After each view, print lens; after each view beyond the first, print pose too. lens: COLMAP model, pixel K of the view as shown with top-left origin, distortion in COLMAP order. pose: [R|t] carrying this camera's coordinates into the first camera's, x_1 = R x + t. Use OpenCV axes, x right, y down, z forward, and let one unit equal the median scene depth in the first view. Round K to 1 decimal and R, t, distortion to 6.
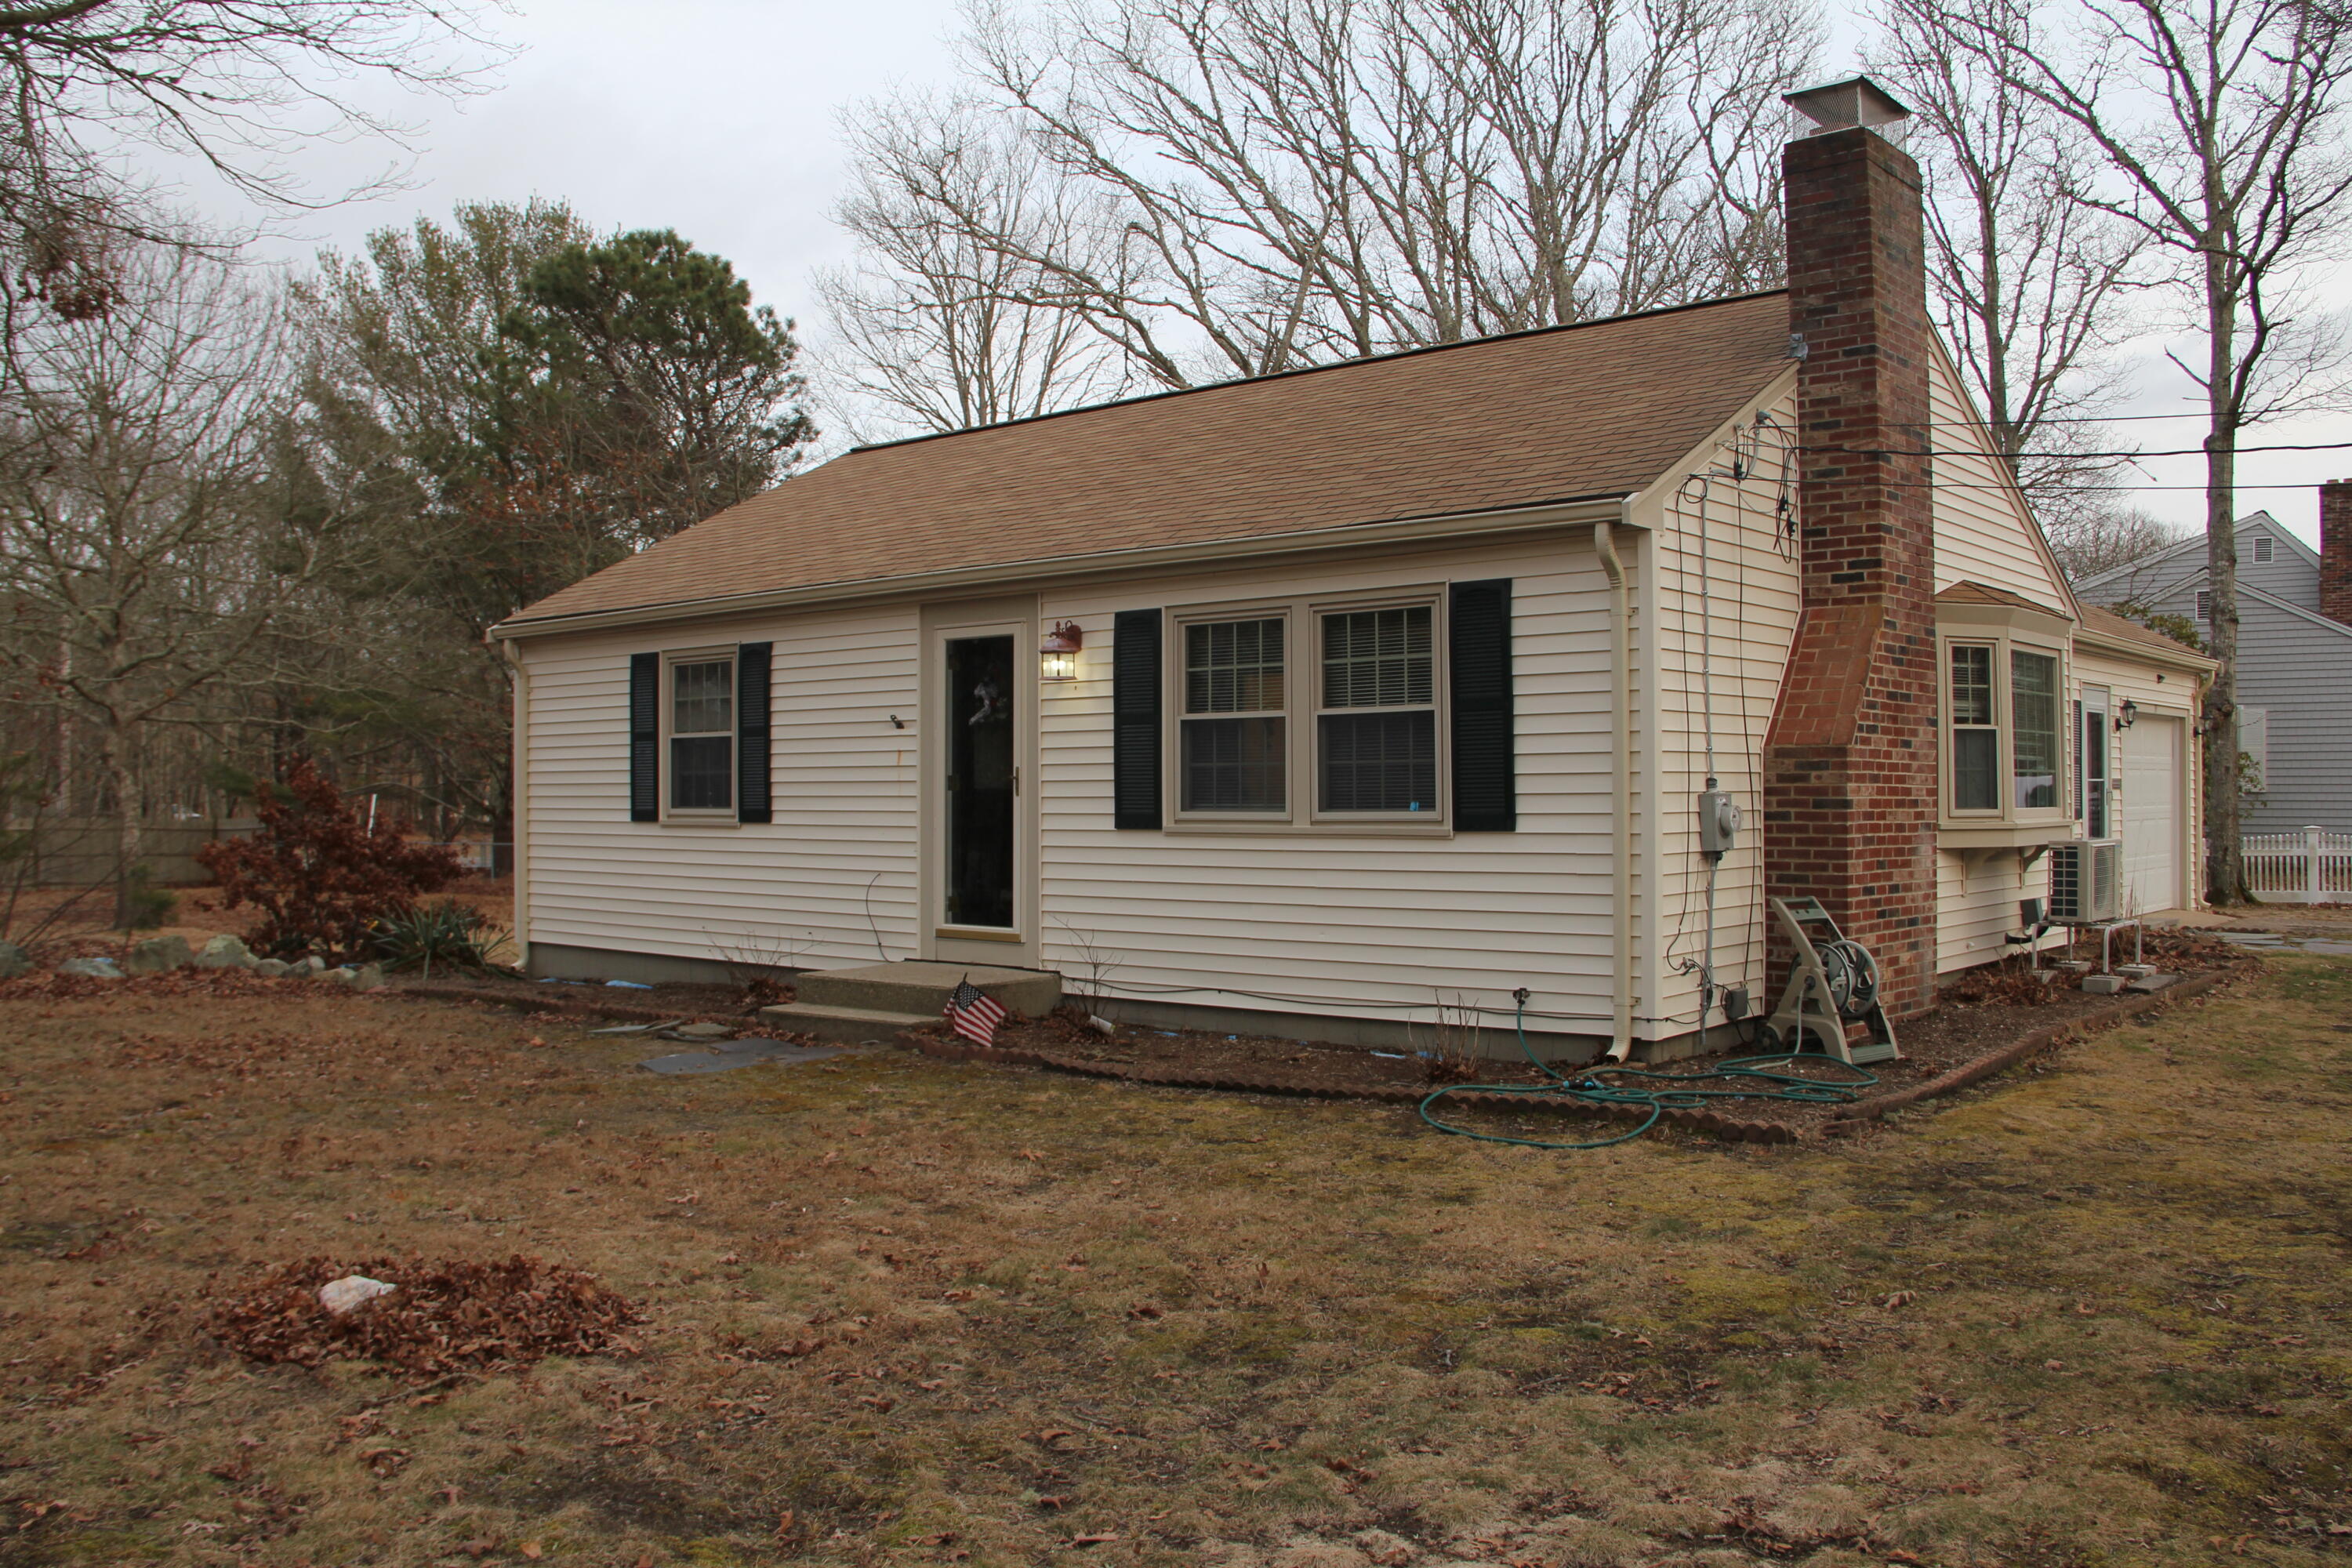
lens RADIAL K [[1954.0, 0, 1178.9], [0, 1954.0, 793.0], [0, 0, 1]] dist [-0.178543, 0.146917]
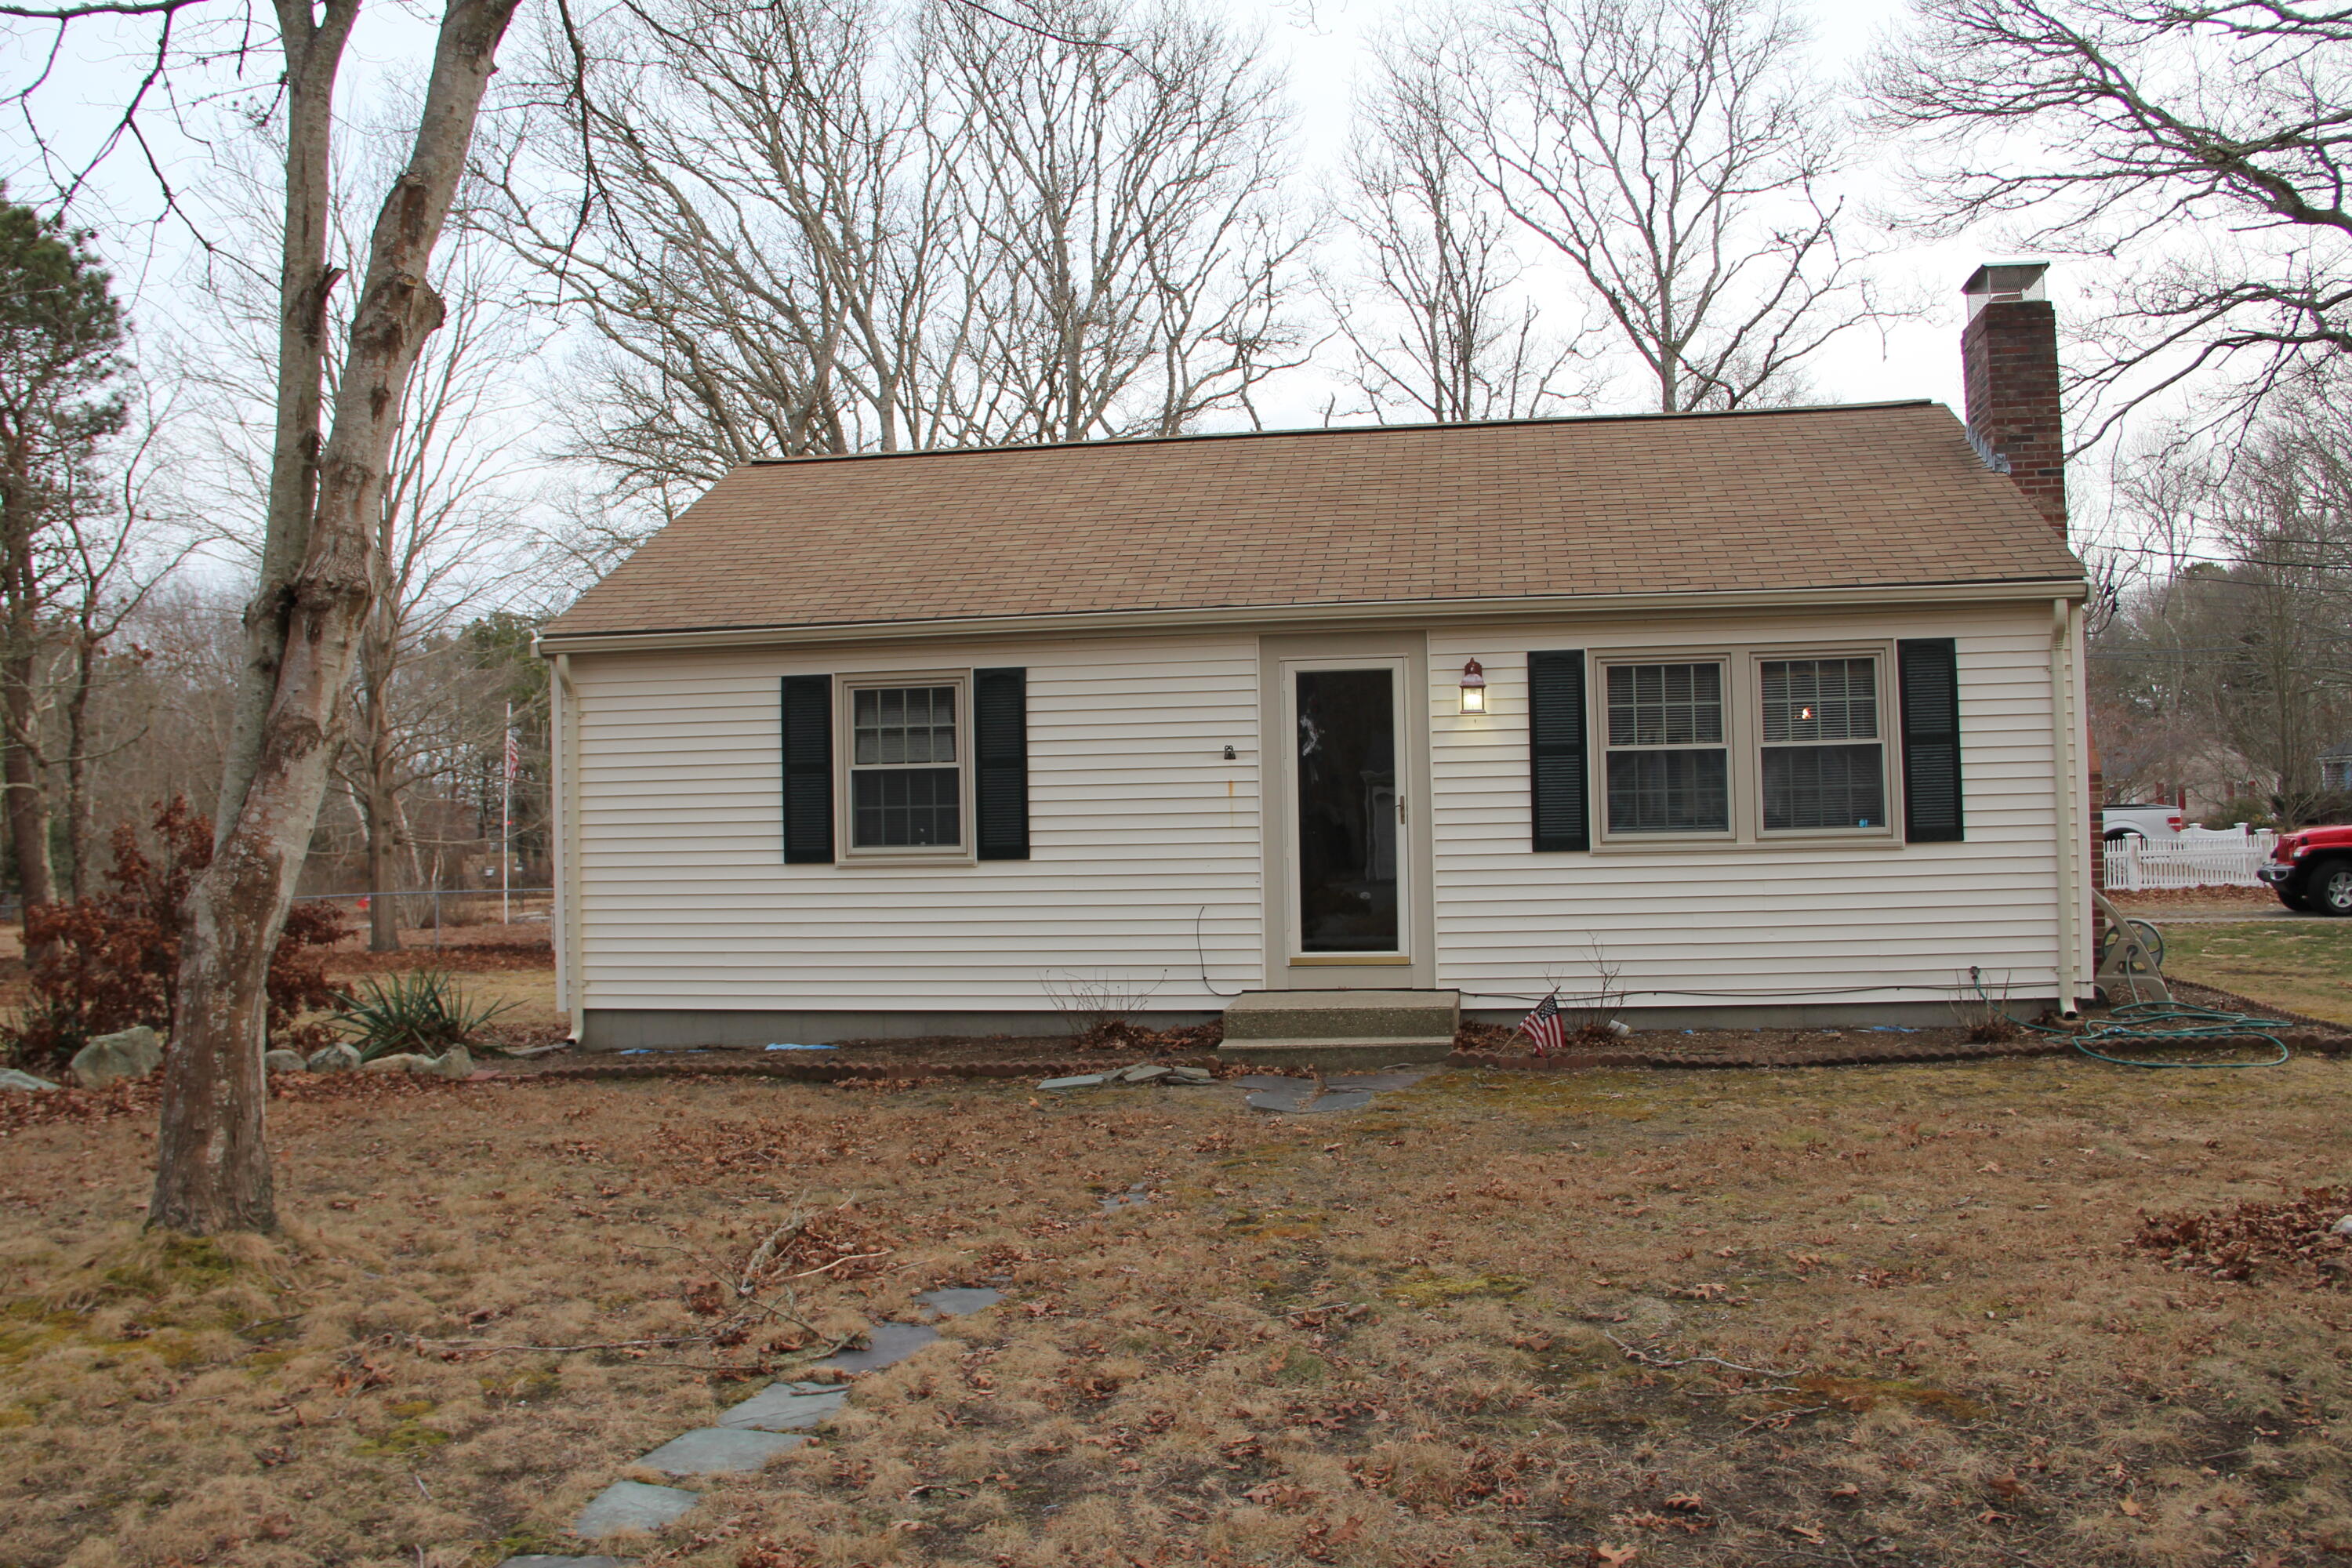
lens RADIAL K [[1954.0, 0, 1178.9], [0, 1954.0, 793.0], [0, 0, 1]] dist [-0.178543, 0.146917]
pose [[0.862236, -0.009362, 0.506420, -0.744673], [0.018318, 0.999751, -0.012707, -0.004055], [-0.506175, 0.020233, 0.862194, 0.172168]]
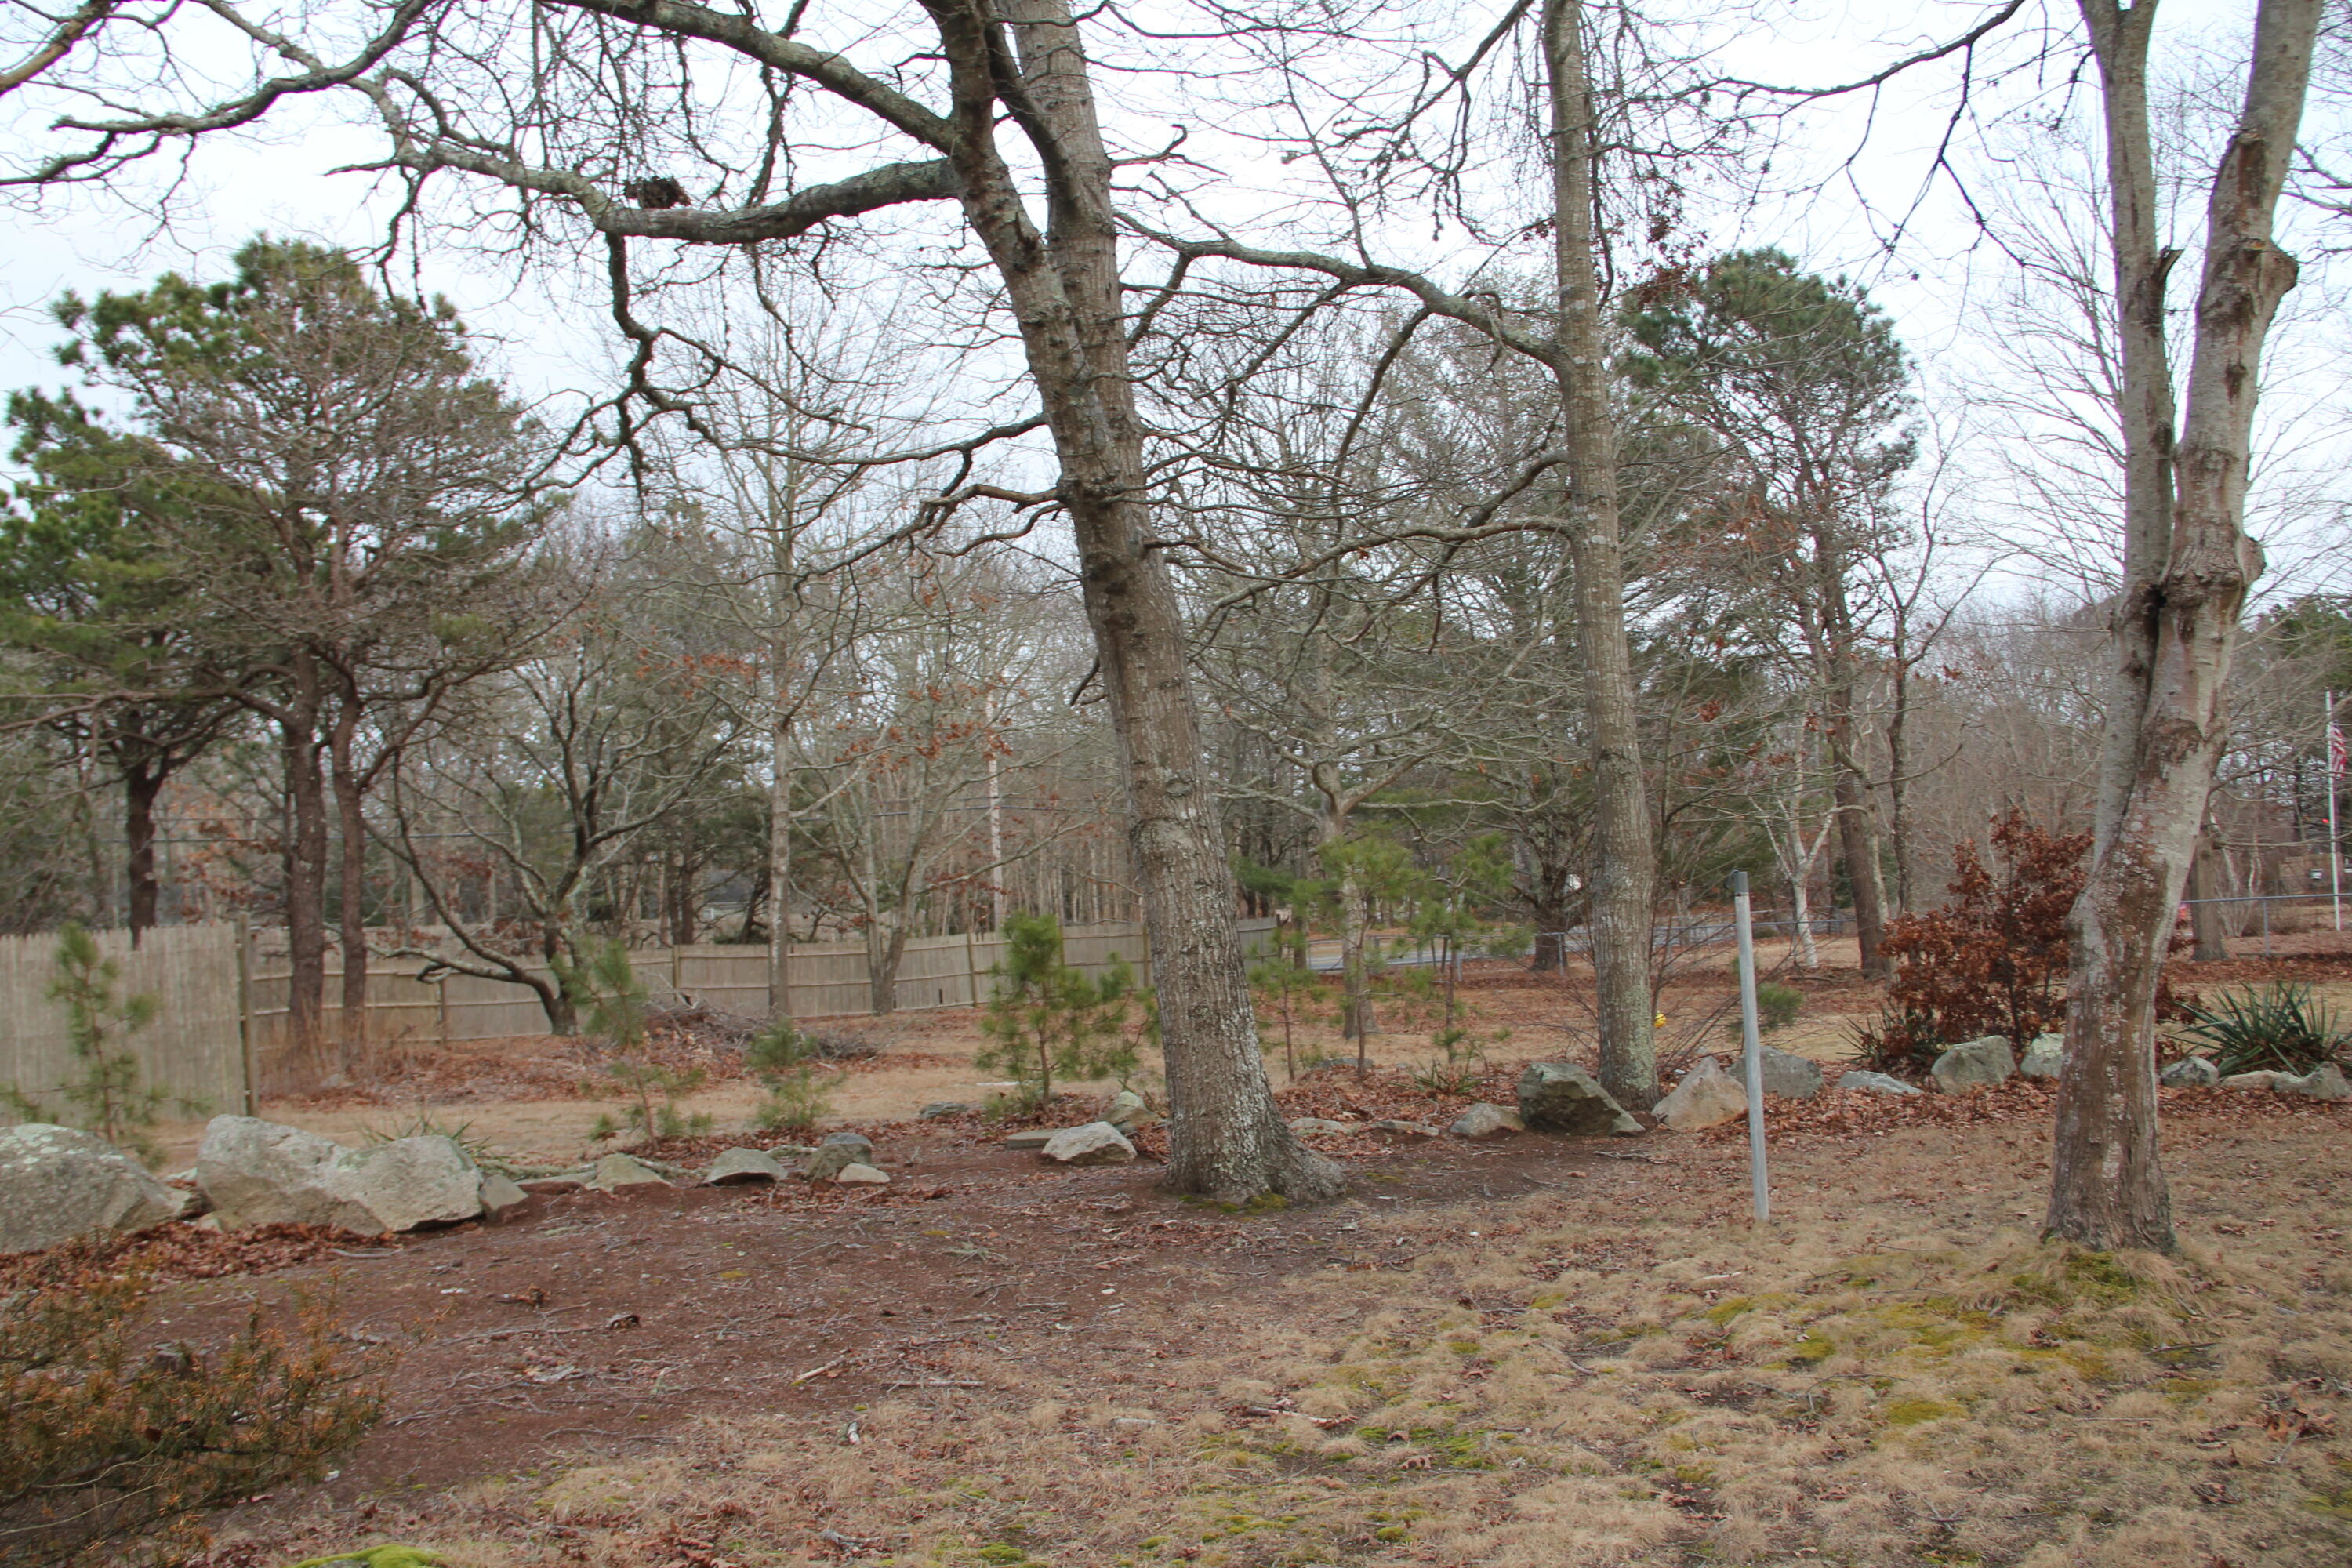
lens RADIAL K [[1954.0, 0, 1178.9], [0, 1954.0, 793.0], [0, 0, 1]] dist [-0.178543, 0.146917]
pose [[0.937259, -0.065939, -0.342343, -0.794860], [0.051685, 0.997380, -0.050606, -0.006204], [0.344783, 0.029737, 0.938211, 0.198510]]
